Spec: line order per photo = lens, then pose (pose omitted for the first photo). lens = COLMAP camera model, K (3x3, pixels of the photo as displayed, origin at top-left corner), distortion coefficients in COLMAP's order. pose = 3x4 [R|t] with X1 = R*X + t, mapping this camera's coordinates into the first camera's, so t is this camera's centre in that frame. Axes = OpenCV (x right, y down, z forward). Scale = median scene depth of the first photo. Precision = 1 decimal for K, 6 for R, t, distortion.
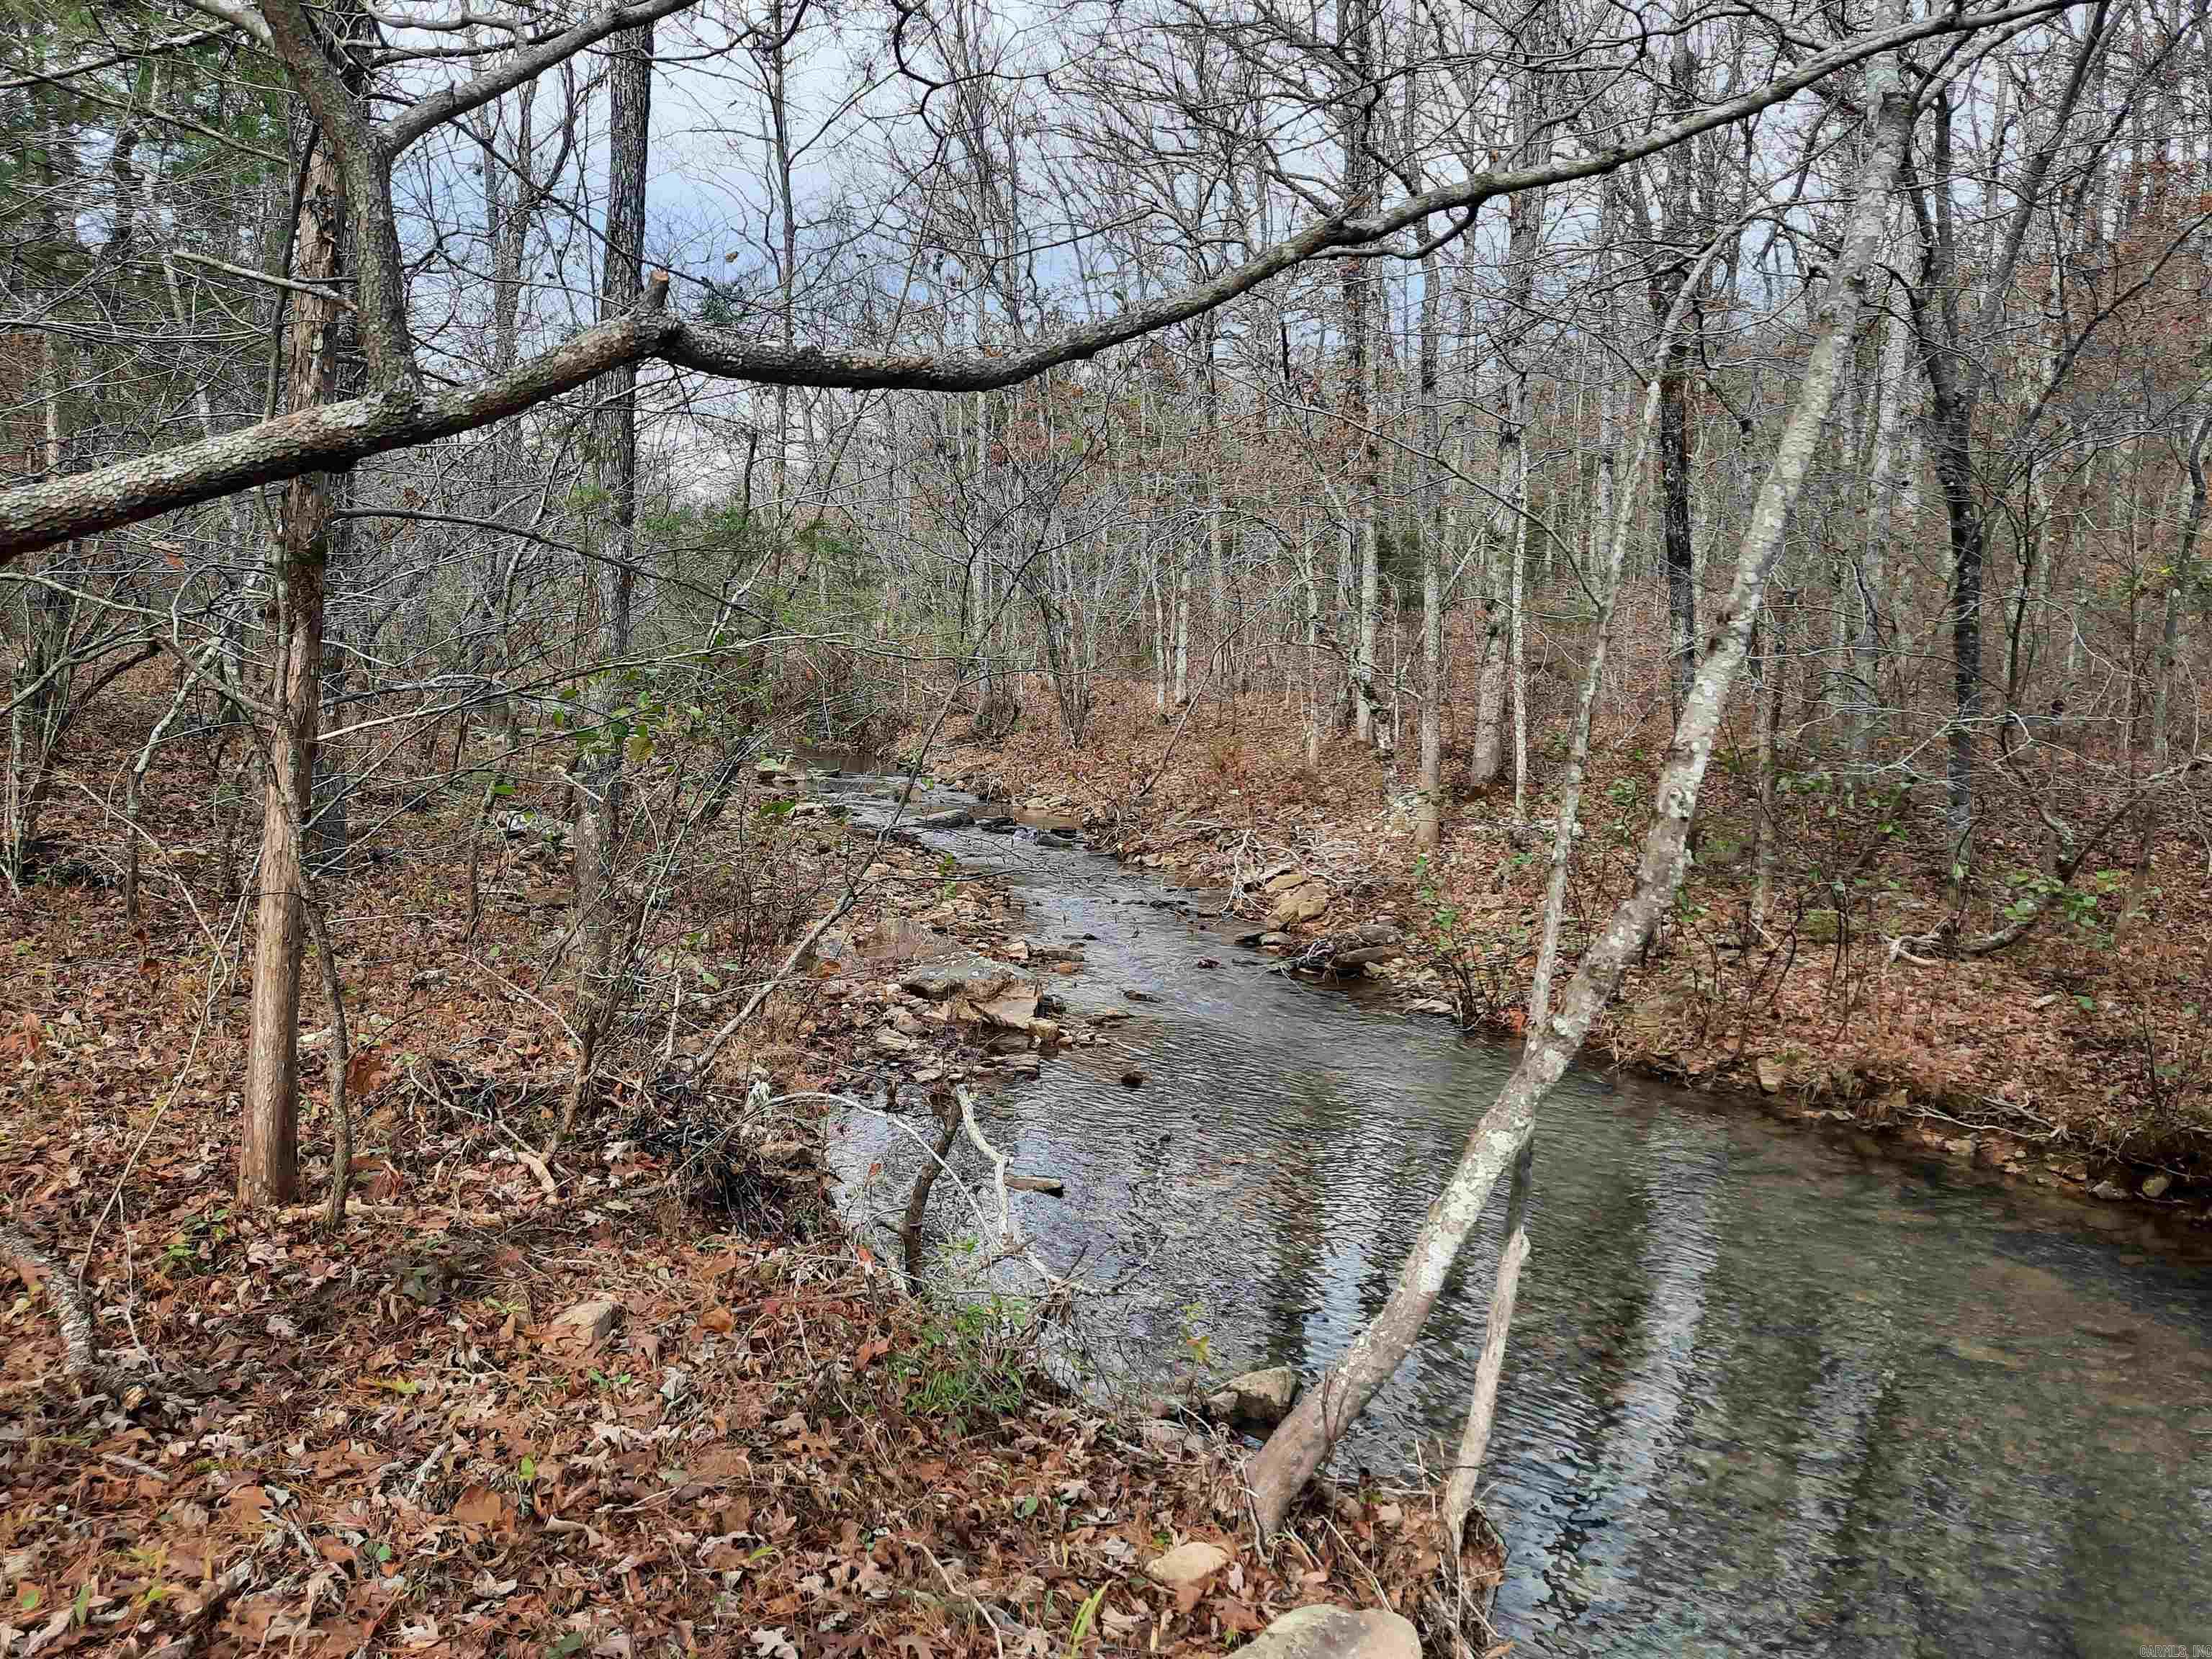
lens RADIAL K [[1607.2, 0, 1093.3], [0, 1607.2, 836.7], [0, 0, 1]] dist [0.067258, -0.051432]
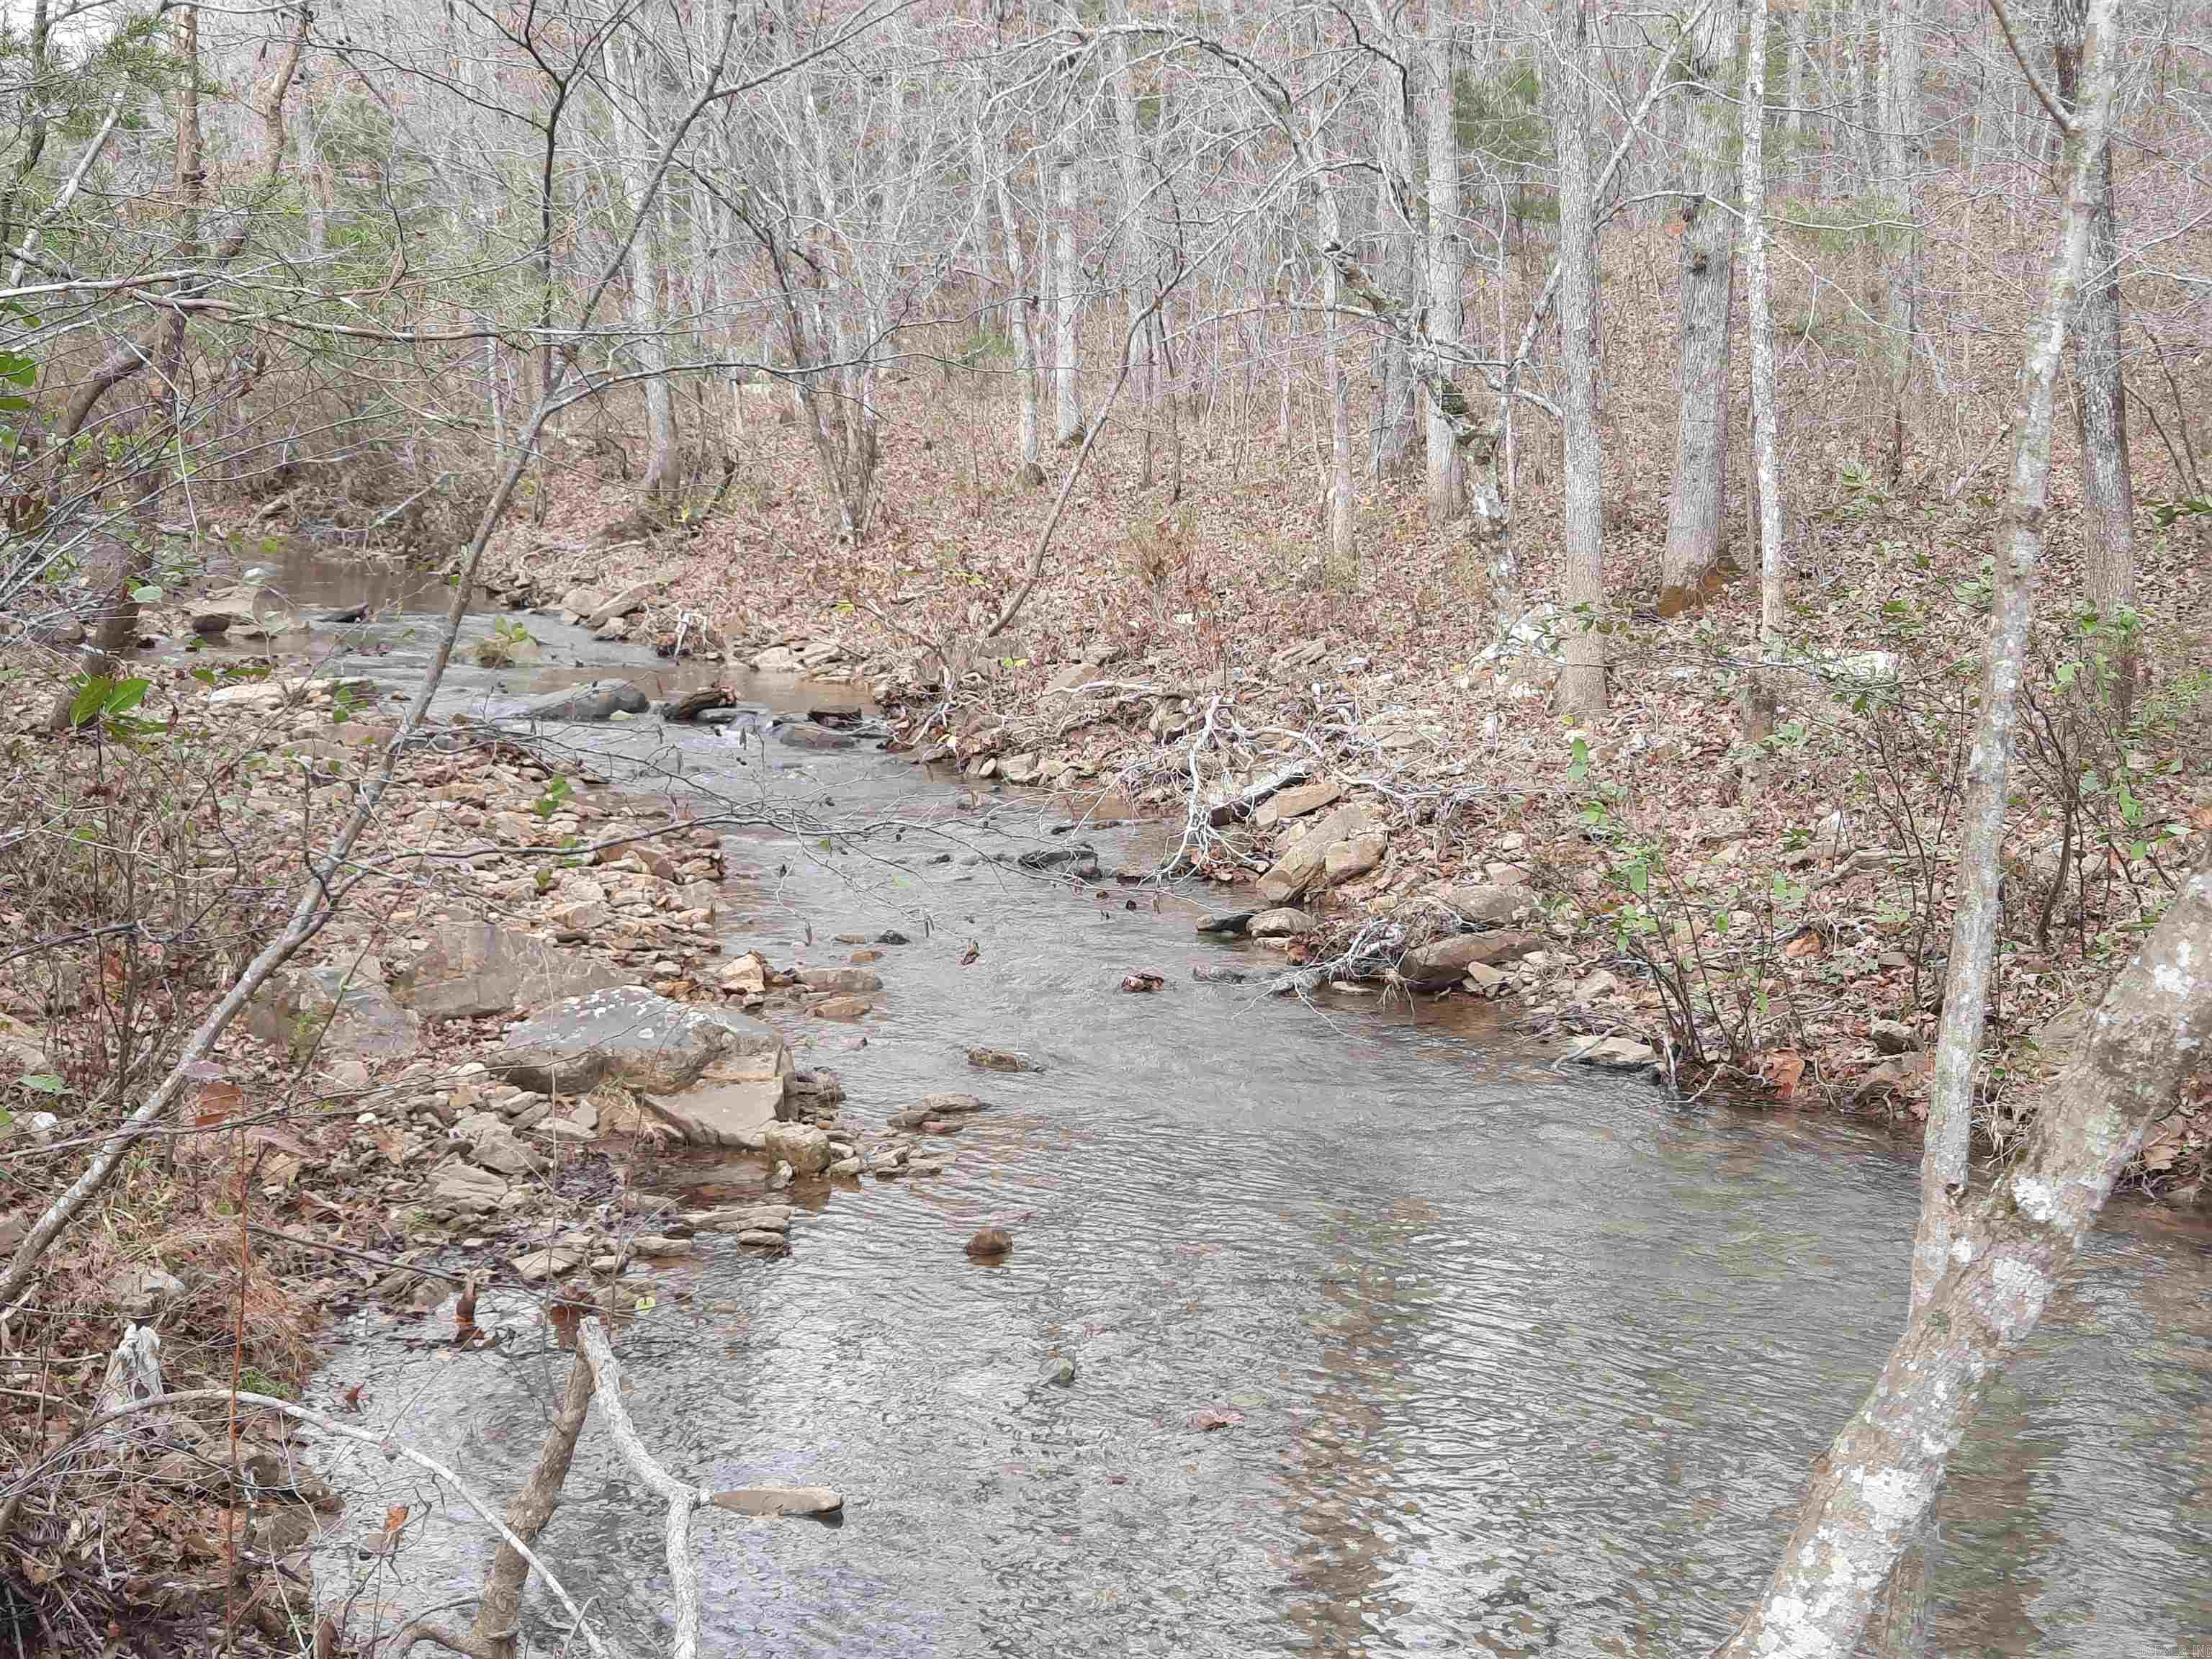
lens RADIAL K [[1626.1, 0, 1132.8], [0, 1626.1, 757.5], [0, 0, 1]] dist [0.026494, -0.001146]
pose [[0.997996, -0.046379, 0.043057, 0.050996], [0.043443, 0.996822, 0.066778, -0.020141], [-0.046017, -0.064774, 0.996838, 0.525295]]
